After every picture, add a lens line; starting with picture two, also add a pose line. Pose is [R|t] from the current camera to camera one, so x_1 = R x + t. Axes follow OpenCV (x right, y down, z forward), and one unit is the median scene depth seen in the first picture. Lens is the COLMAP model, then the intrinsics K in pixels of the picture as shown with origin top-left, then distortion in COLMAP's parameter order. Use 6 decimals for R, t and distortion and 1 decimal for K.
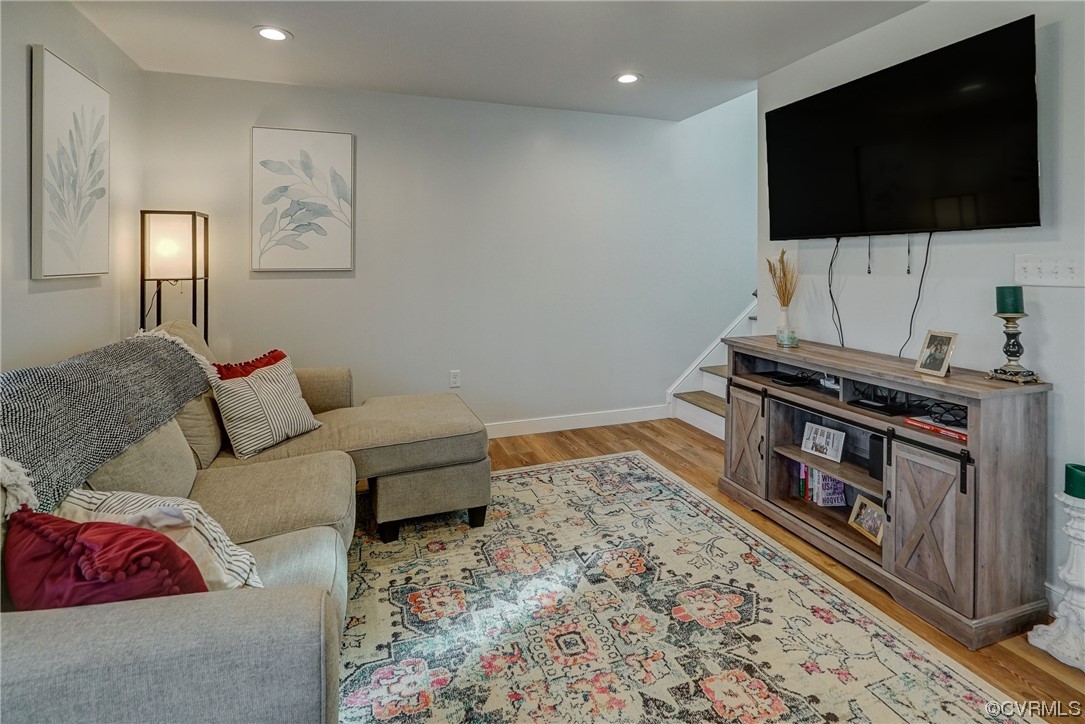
lens RADIAL K [[530.9, 0, 536.6], [0, 530.9, 274.9], [0, 0, 1]] dist [-0.001460, -0.000154]
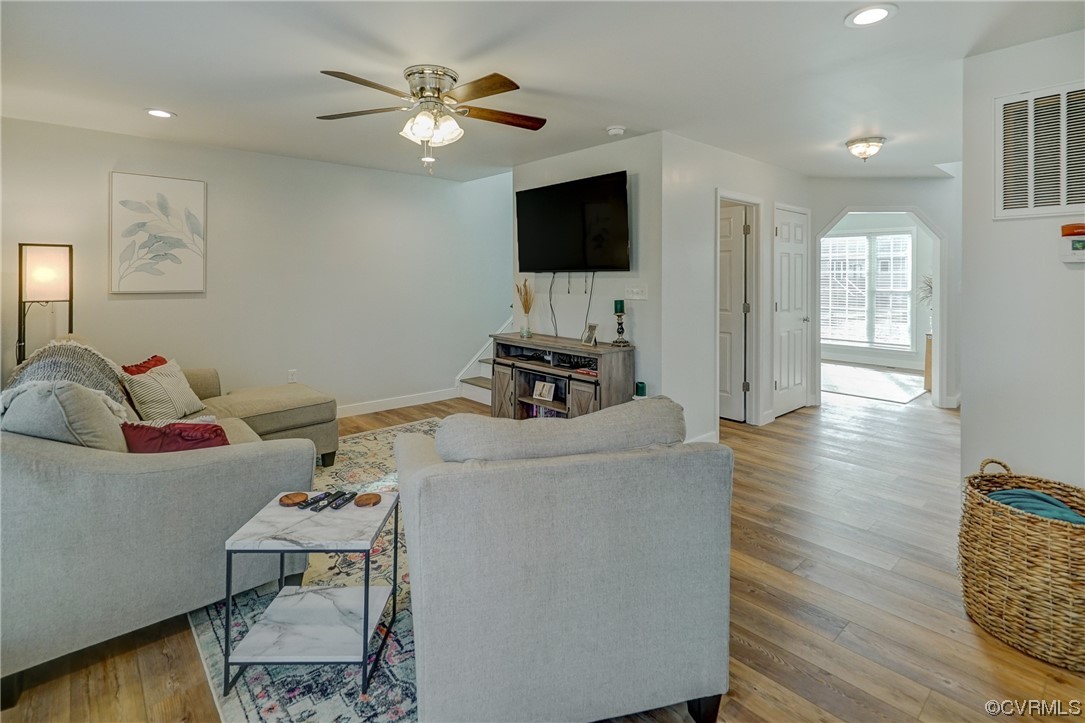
lens RADIAL K [[530.9, 0, 536.6], [0, 530.9, 274.4], [0, 0, 1]] dist [-0.001460, -0.000154]
pose [[0.924553, 0.007456, 0.380980, -0.136358], [0.004312, 0.999540, -0.030028, -0.012422], [-0.381029, 0.029405, 0.924095, -0.568857]]
